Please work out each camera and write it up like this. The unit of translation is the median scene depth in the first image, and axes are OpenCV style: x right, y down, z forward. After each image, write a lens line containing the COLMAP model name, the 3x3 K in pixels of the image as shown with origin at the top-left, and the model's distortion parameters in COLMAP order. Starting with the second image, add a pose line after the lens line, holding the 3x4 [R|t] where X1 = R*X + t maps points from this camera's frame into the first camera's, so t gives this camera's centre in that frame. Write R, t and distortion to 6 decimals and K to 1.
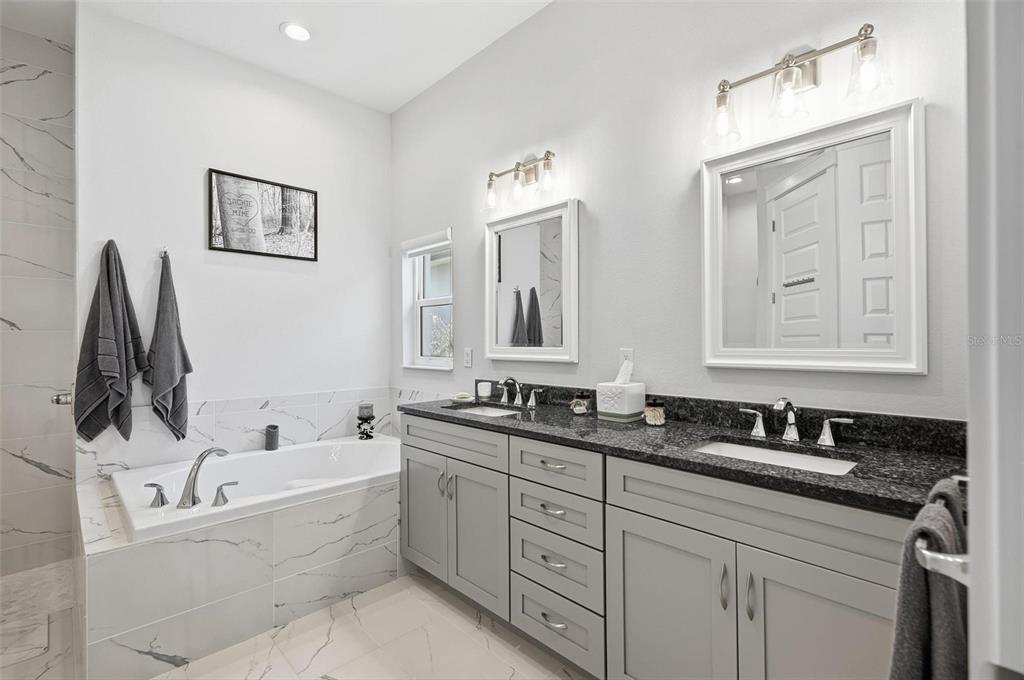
lens RADIAL K [[472.1, 0, 515.2], [0, 472.1, 338.5], [0, 0, 1]] dist [0.004274, -0.000352]
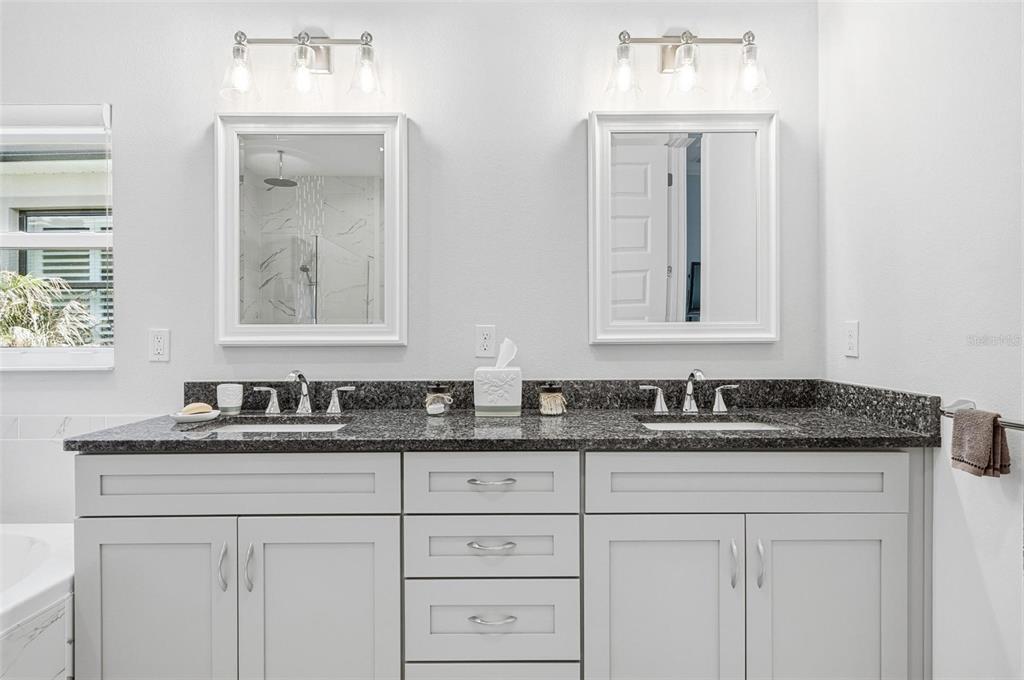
lens RADIAL K [[566.3, 0, 510.0], [0, 566.3, 337.5], [0, 0, 1]] dist [-0.002258, 0.000837]
pose [[0.690429, 0.003518, 0.723391, -0.467299], [-0.003088, 0.999993, -0.001917, 0.049503], [-0.723393, -0.000910, 0.690436, 0.365820]]
